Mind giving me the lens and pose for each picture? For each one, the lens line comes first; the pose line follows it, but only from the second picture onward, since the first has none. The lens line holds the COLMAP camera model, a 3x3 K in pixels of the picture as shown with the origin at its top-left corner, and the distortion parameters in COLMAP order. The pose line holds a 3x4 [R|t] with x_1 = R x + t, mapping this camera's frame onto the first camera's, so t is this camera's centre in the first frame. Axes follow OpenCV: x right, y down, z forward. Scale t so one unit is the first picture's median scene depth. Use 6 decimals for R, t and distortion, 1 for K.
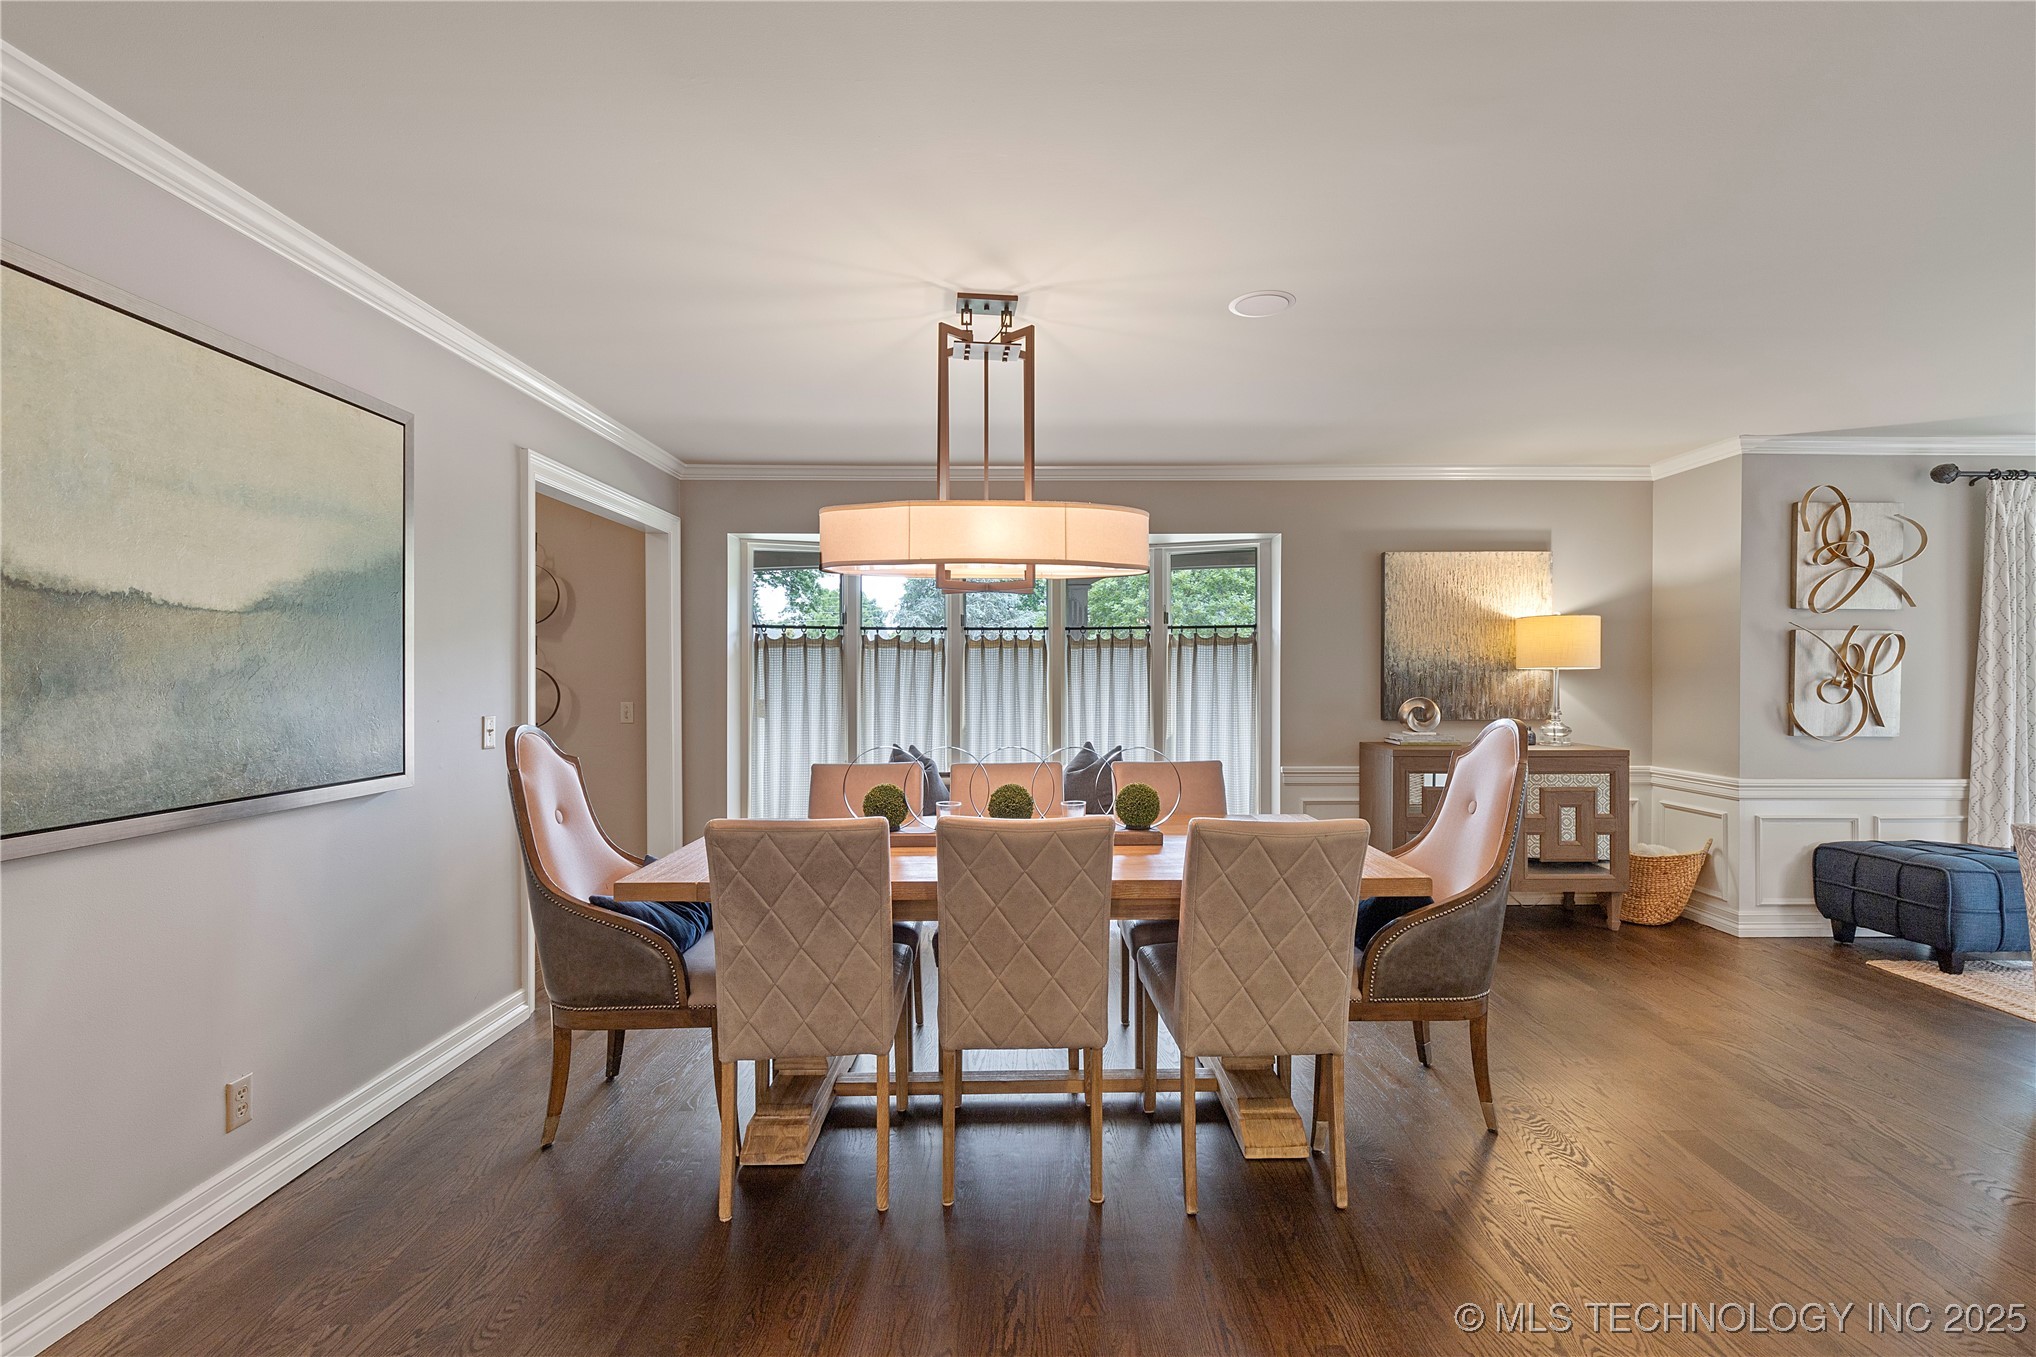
lens RADIAL K [[920.2, 0, 1030.0], [0, 920.2, 677.3], [0, 0, 1]] dist [0.004934, 0.000258]
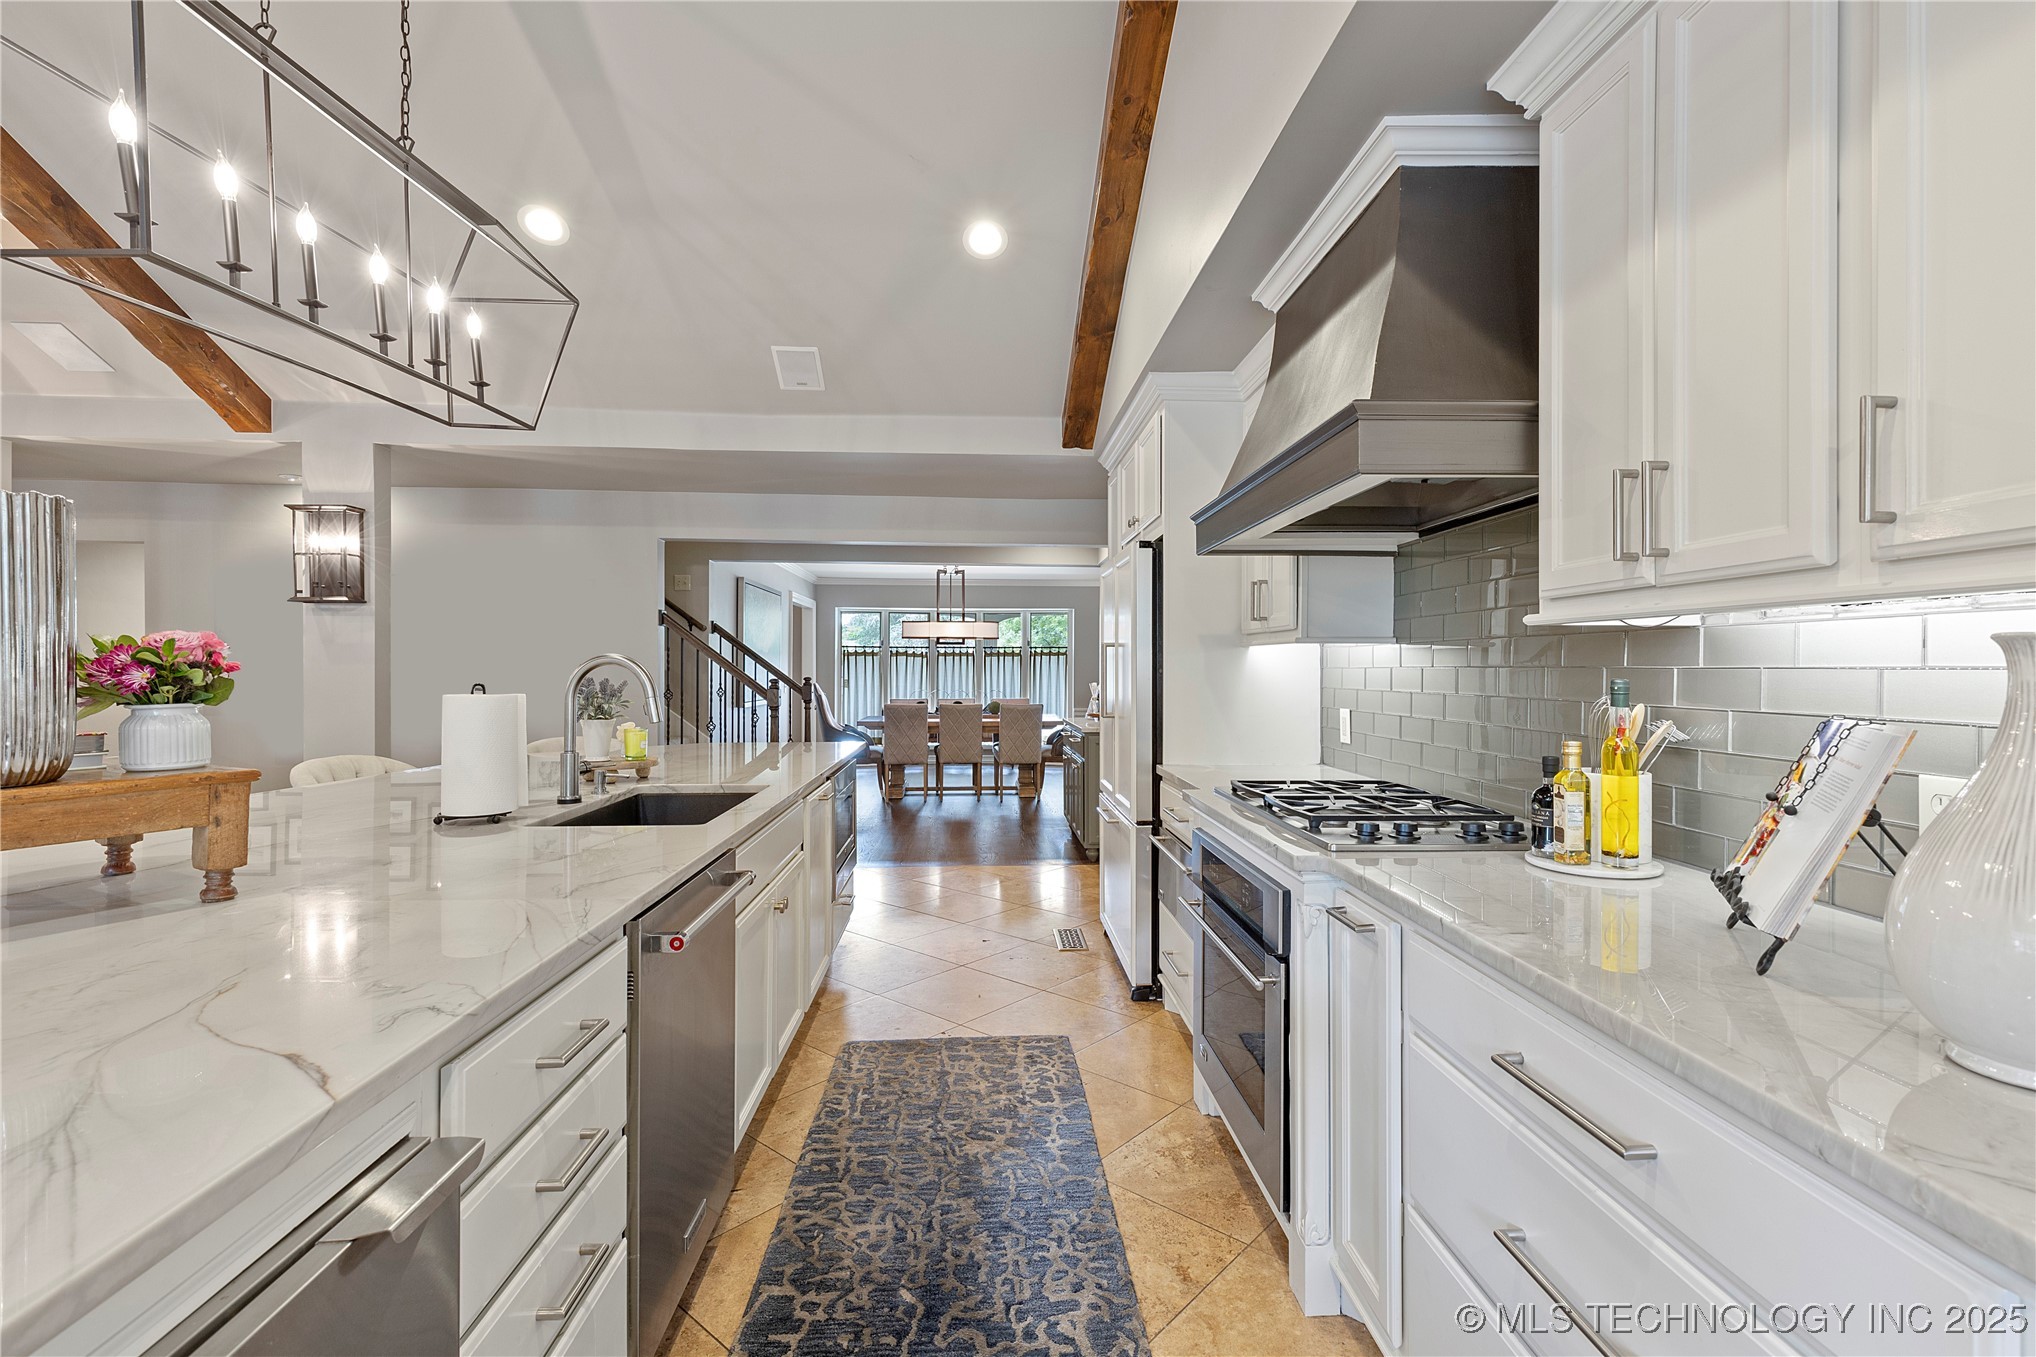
lens RADIAL K [[920.2, 0, 1014.9], [0, 920.2, 675.6], [0, 0, 1]] dist [0.004934, 0.000258]
pose [[0.999178, 0.004059, 0.040330, 0.007594], [-0.004196, 0.999986, 0.003299, 0.001870], [-0.040316, -0.003466, 0.999181, -0.356554]]
